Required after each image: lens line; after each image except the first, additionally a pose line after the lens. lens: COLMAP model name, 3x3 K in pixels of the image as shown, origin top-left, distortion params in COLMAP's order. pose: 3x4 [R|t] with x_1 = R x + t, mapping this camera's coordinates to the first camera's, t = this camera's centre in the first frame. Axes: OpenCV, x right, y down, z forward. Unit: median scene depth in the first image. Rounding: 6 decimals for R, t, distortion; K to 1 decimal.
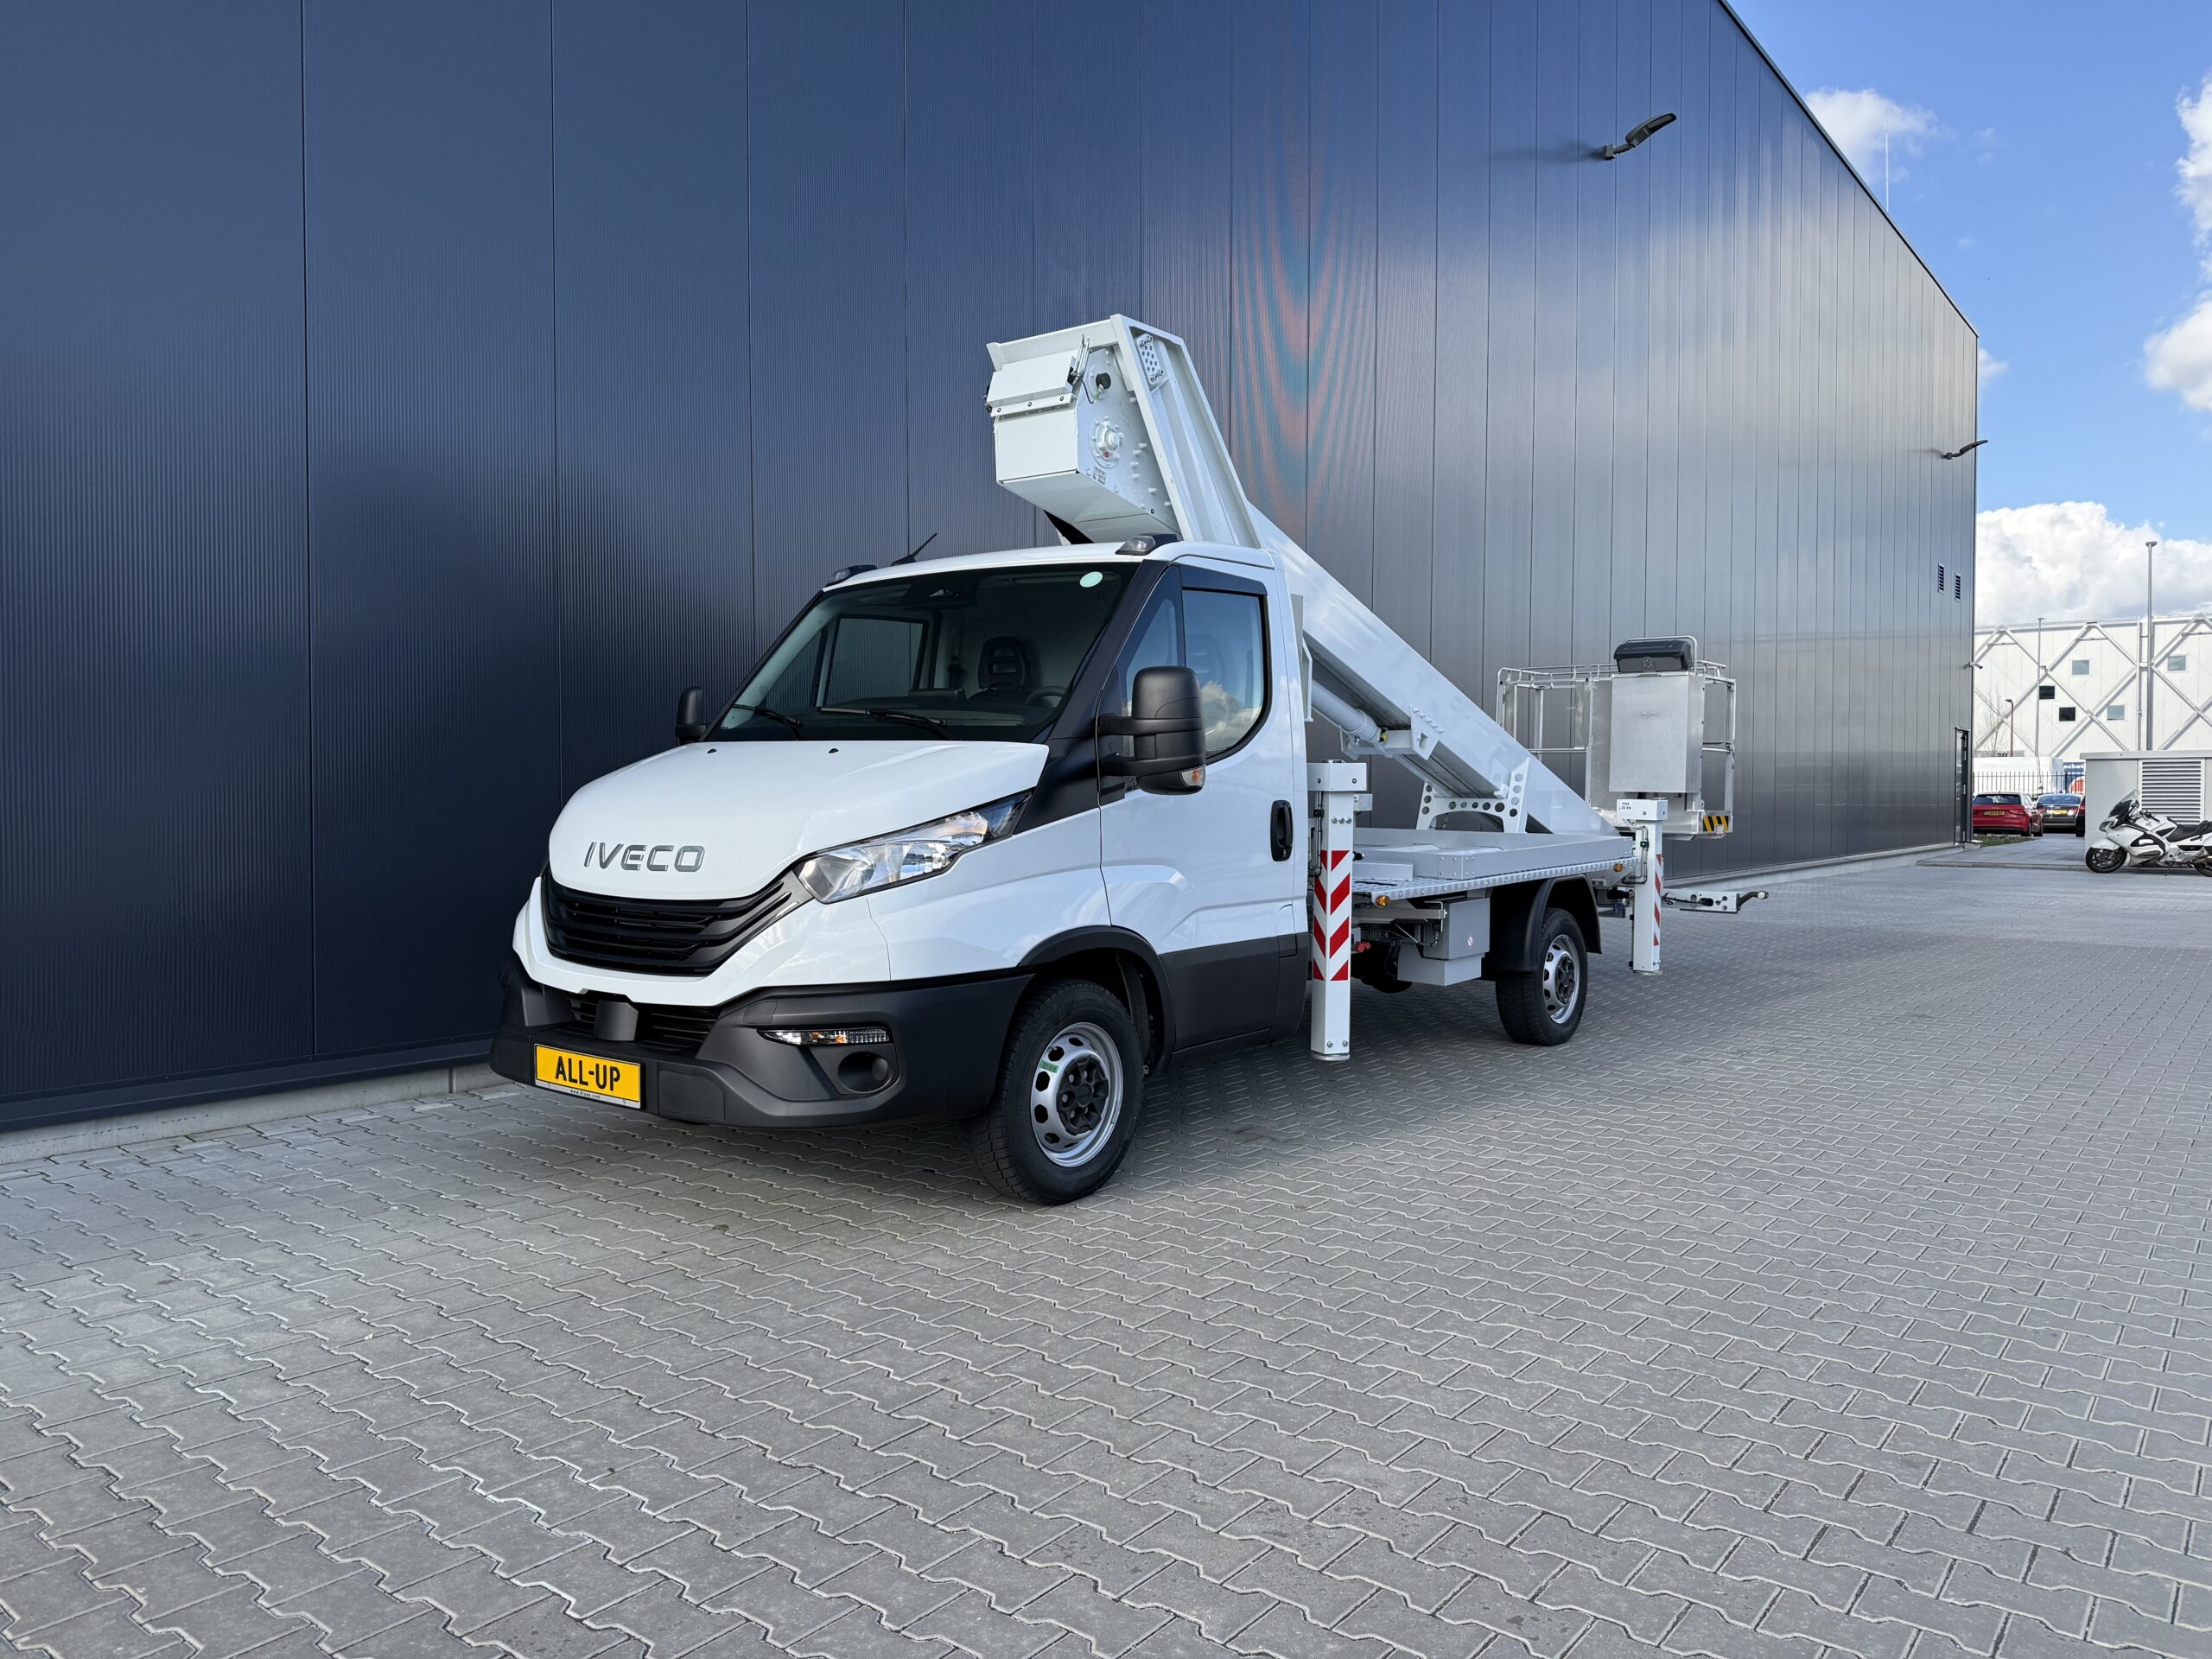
lens RADIAL K [[1571.4, 0, 1106.0], [0, 1571.4, 829.5], [0, 0, 1]] dist [0.089996, -0.000712]
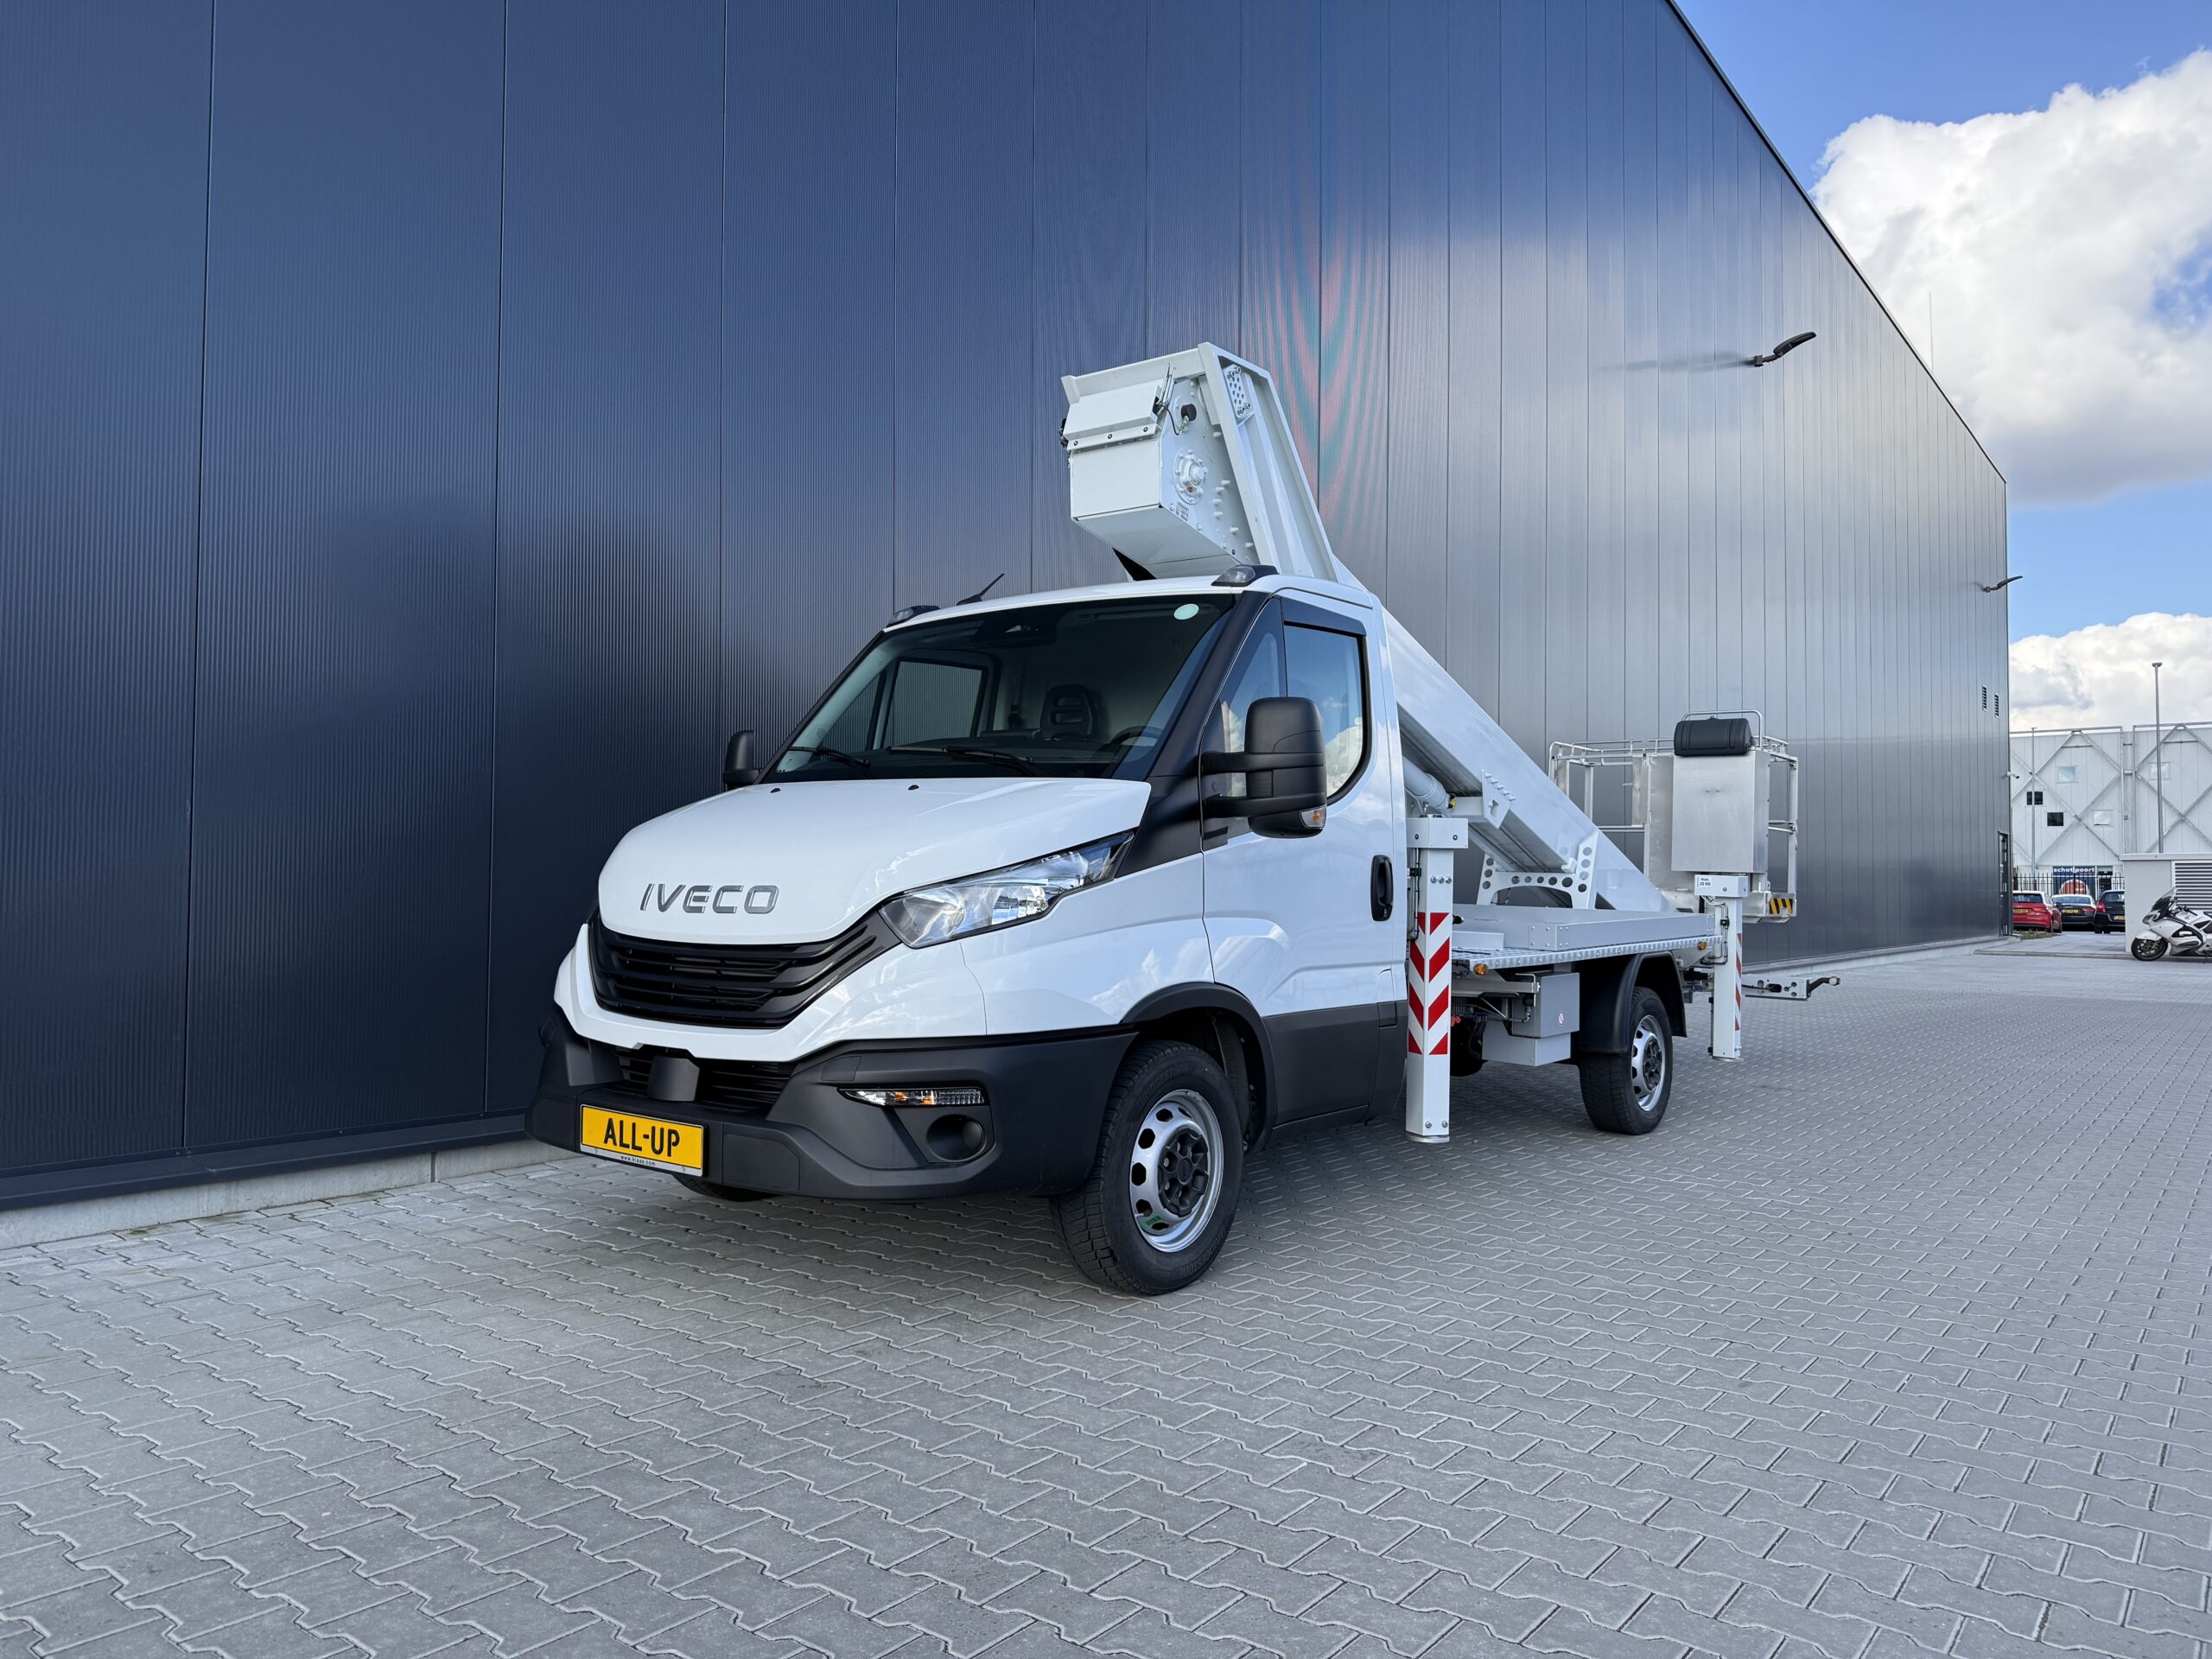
lens RADIAL K [[1550.9, 0, 1066.5], [0, 1550.9, 832.2], [0, 0, 1]] dist [0.099194, -0.155170]
pose [[0.999915, 0.012978, -0.001380, -0.071125], [-0.013040, 0.997825, -0.064616, 0.028918], [0.000538, 0.064629, 0.997909, 0.085045]]
